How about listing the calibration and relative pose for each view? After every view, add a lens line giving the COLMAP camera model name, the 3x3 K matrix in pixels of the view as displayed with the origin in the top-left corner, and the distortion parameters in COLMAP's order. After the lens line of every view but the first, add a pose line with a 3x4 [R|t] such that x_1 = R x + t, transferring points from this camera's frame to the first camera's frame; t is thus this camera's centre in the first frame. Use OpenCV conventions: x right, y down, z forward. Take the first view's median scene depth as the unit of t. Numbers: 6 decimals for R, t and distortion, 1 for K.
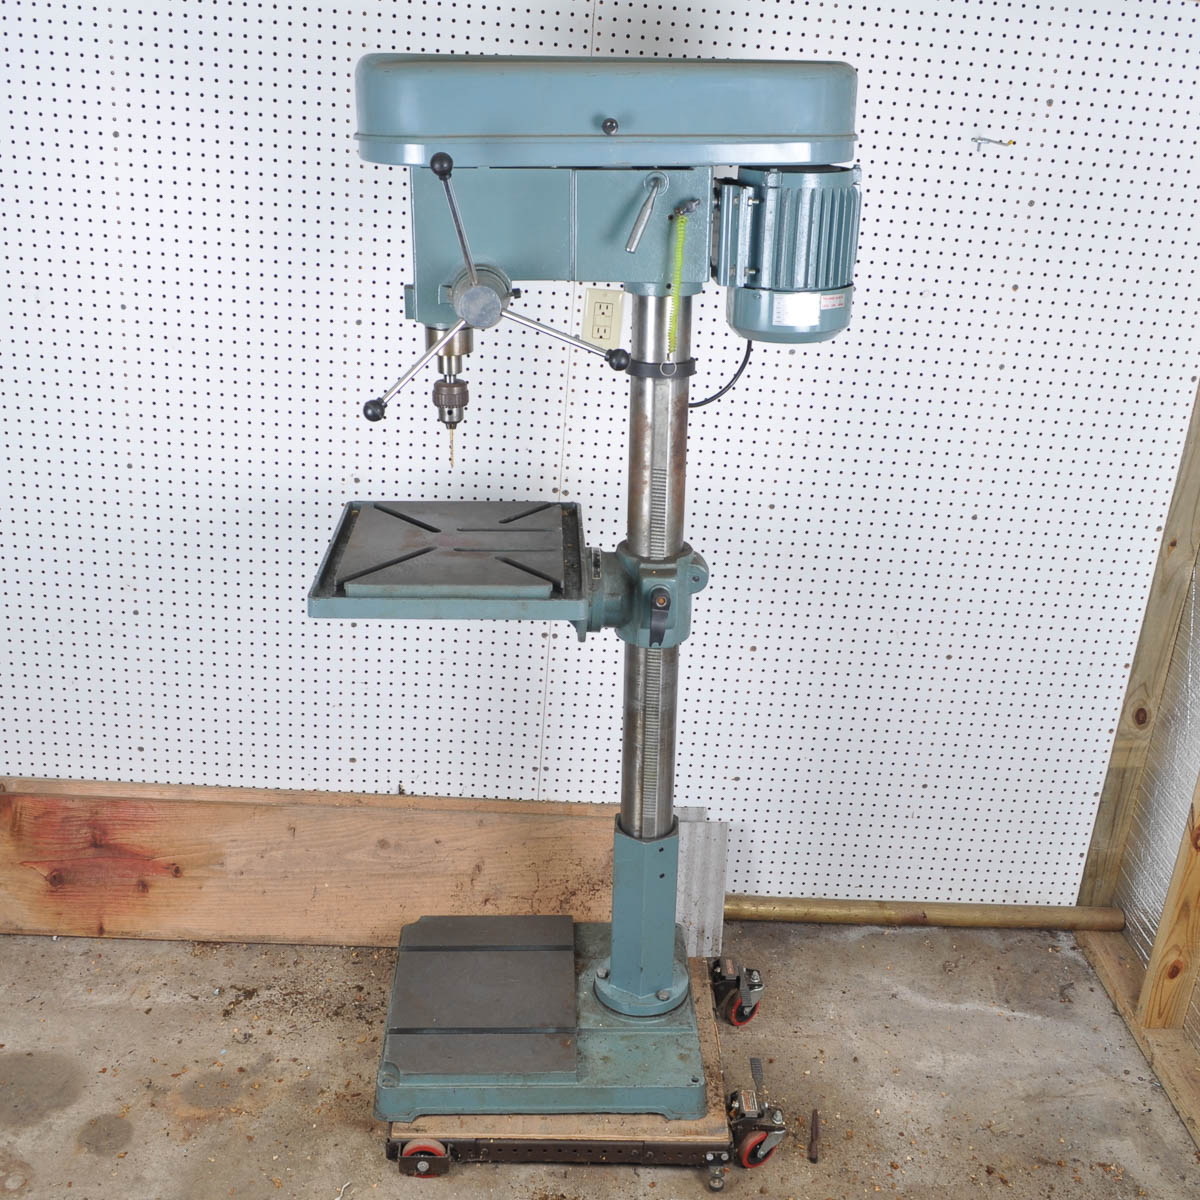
lens RADIAL K [[1493.2, 0, 594.9], [0, 1493.2, 598.7], [0, 0, 1]] dist [0.001544, 0.000000]
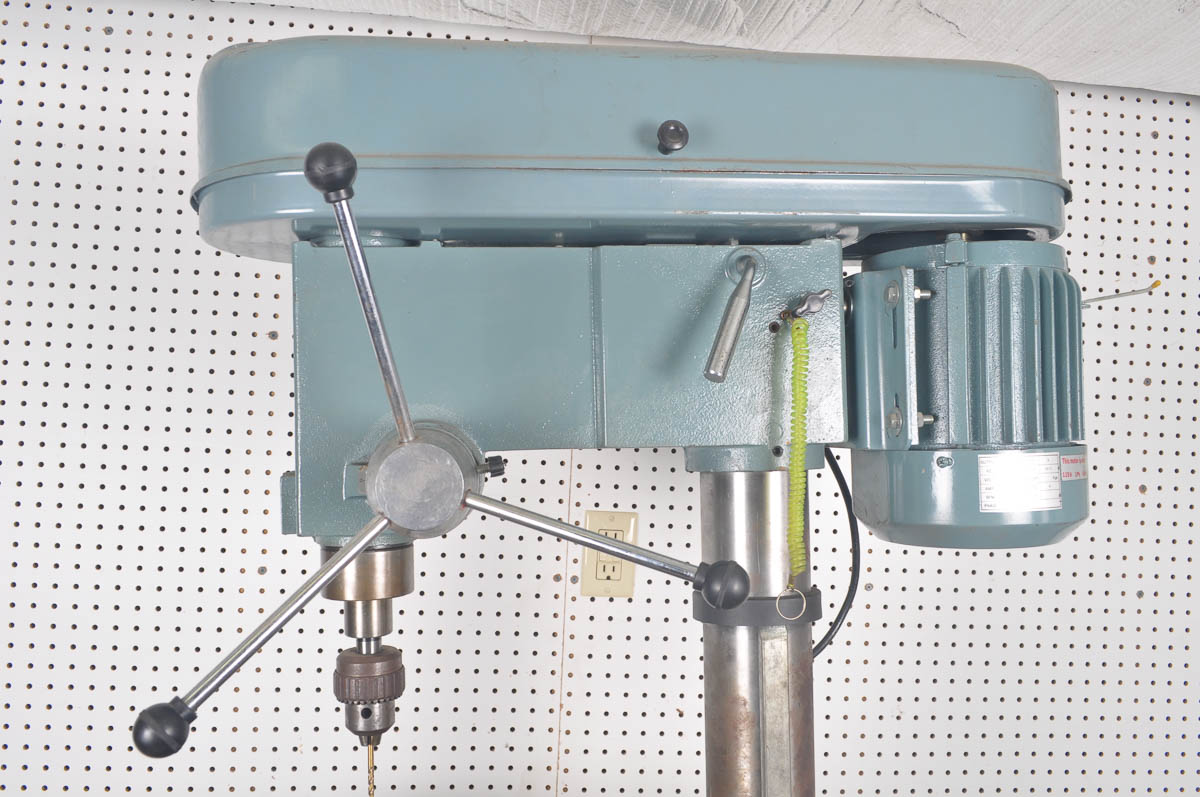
lens RADIAL K [[947.6, 0, 594.9], [0, 947.6, 399.8], [0, 0, 1]] dist [-0.021275, 0.008974]
pose [[0.996884, -0.029801, 0.073036, -0.039331], [0.055808, 0.920806, -0.386007, -0.094208], [-0.055748, 0.388880, 0.919600, 0.656032]]
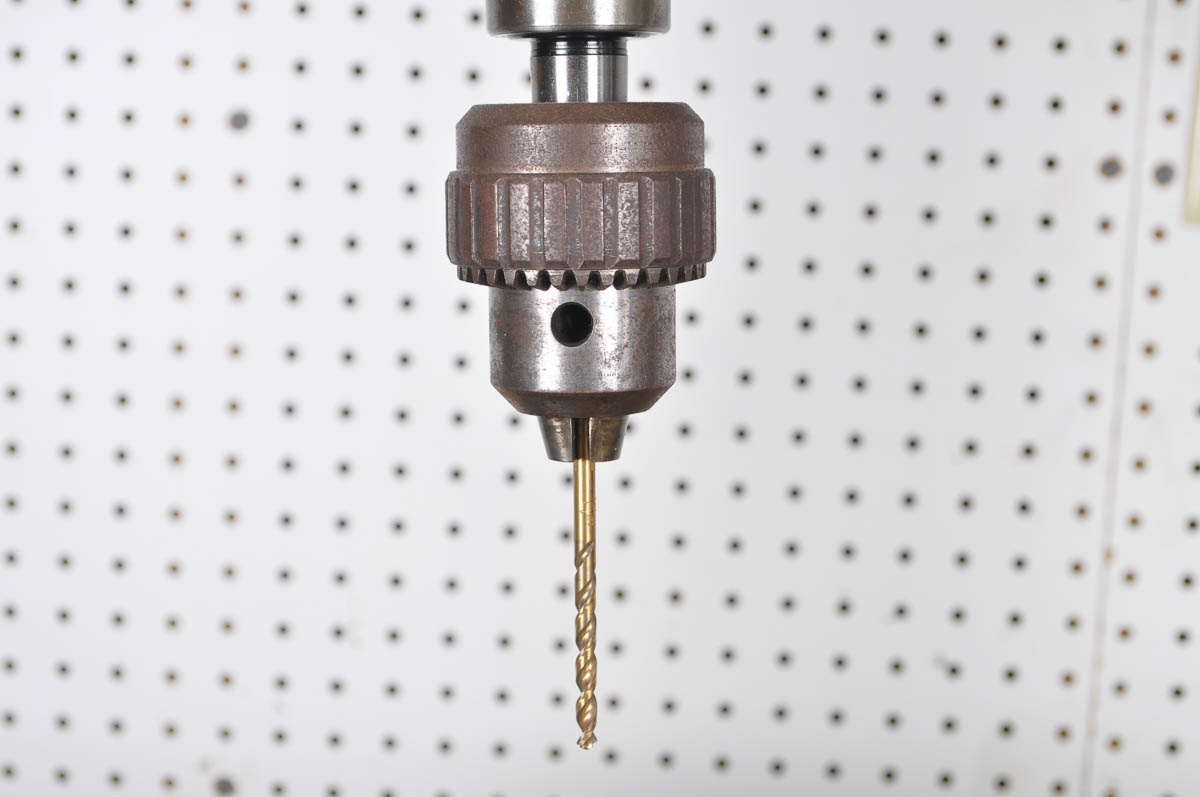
lens RADIAL K [[2048.1, 0, 599.3], [0, 2048.1, 399.2], [0, 0, 1]] dist [-0.026171, 0.000000]
pose [[0.992727, -0.009354, -0.120020, -0.073316], [-0.020475, 0.969333, -0.244895, -0.074360], [0.118630, 0.245571, 0.962092, 0.830575]]
